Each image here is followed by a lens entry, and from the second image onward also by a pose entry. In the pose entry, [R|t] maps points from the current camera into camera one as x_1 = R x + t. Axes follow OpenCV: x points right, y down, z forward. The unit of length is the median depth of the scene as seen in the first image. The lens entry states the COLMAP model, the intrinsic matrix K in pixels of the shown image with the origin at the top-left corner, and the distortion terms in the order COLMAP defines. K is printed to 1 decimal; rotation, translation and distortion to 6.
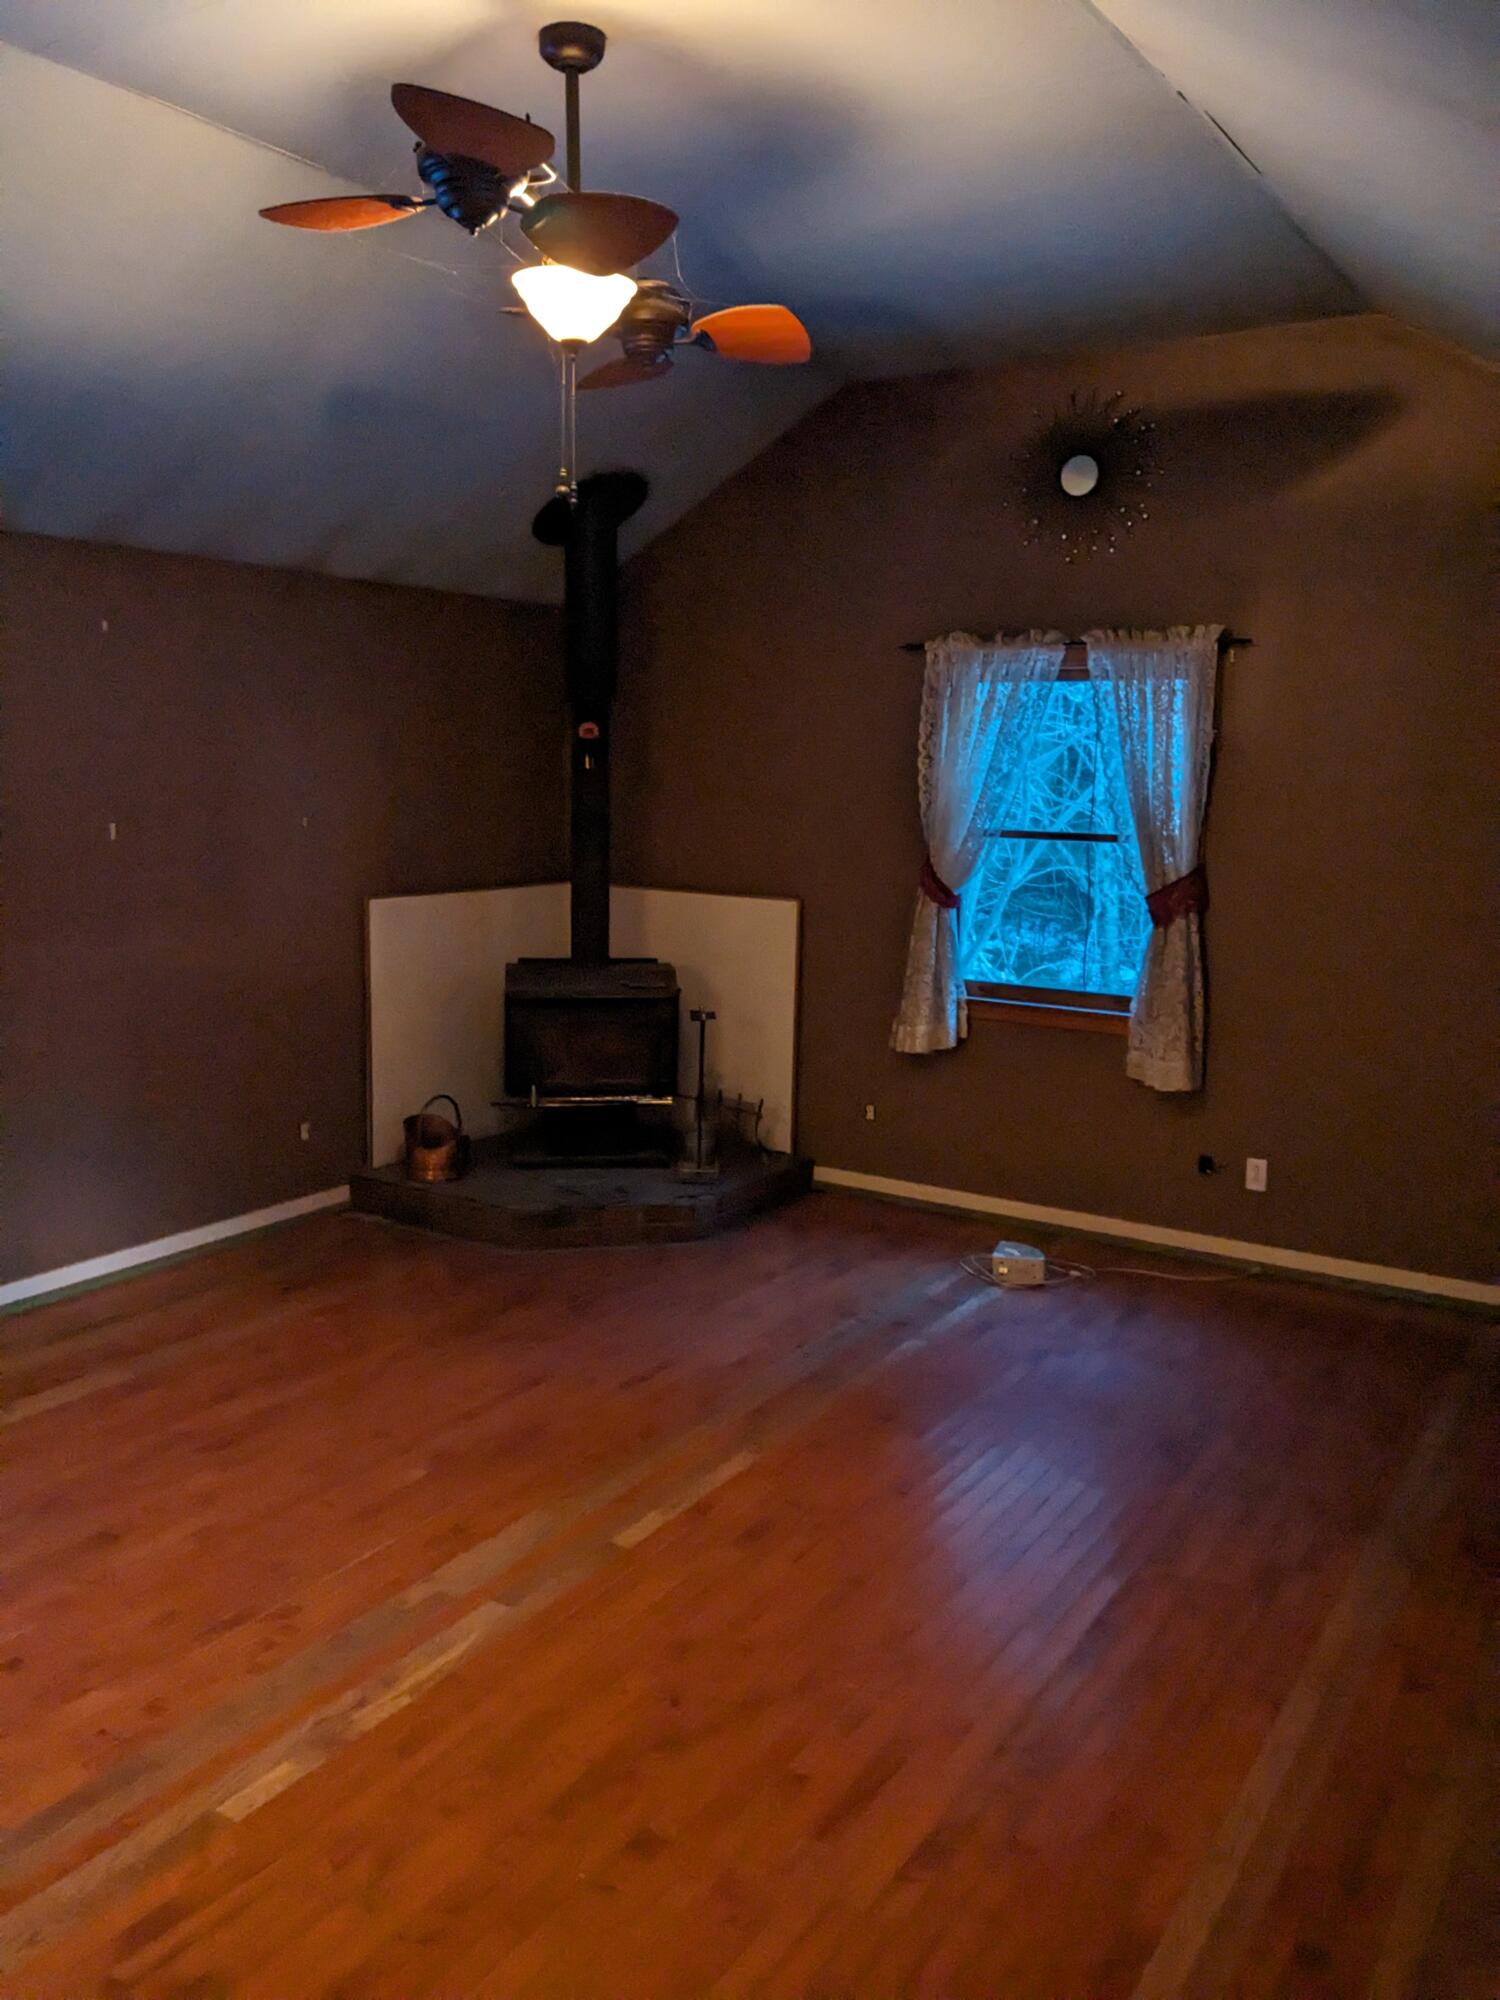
lens RADIAL K [[1584.3, 0, 747.9], [0, 1584.3, 974.7], [0, 0, 1]] dist [0.111874, -0.216547]
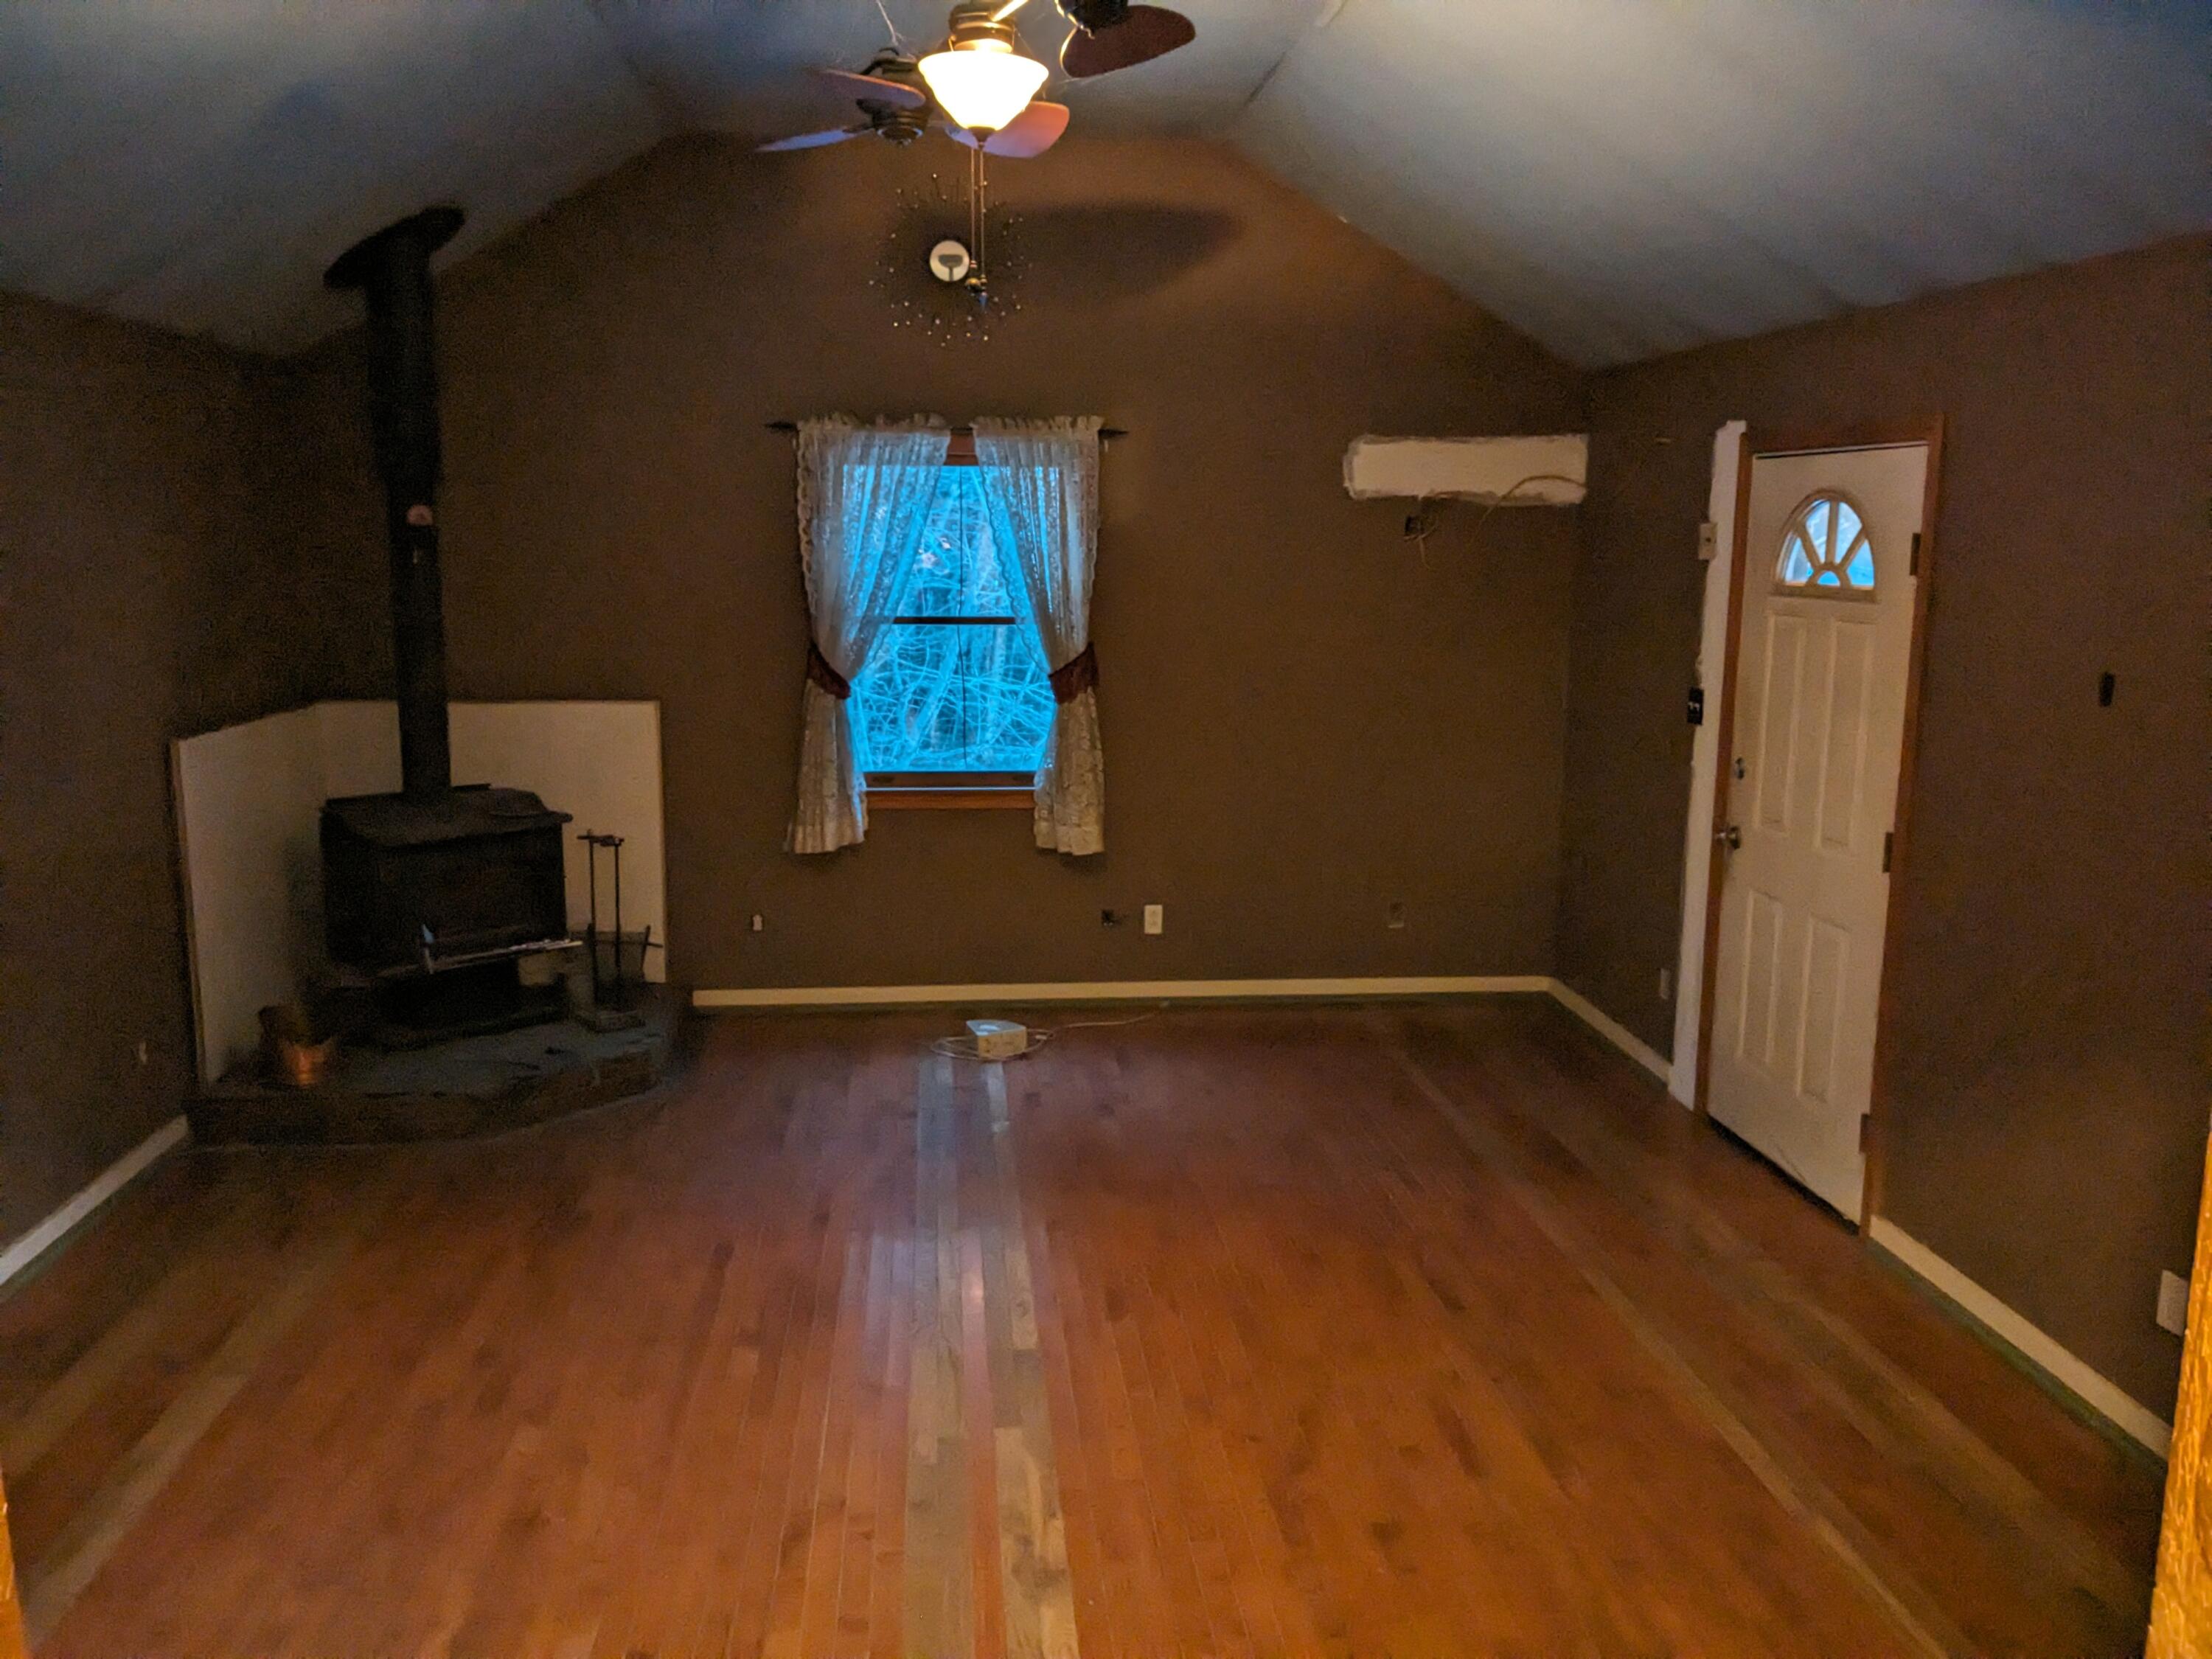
lens RADIAL K [[1752.2, 0, 1057.0], [0, 1752.2, 824.2], [0, 0, 1]] dist [0.111874, -0.216547]
pose [[0.791966, -0.113063, 0.600006, -0.441873], [0.092483, 0.993580, 0.065156, -0.025012], [-0.603521, 0.003889, 0.797338, 0.069884]]
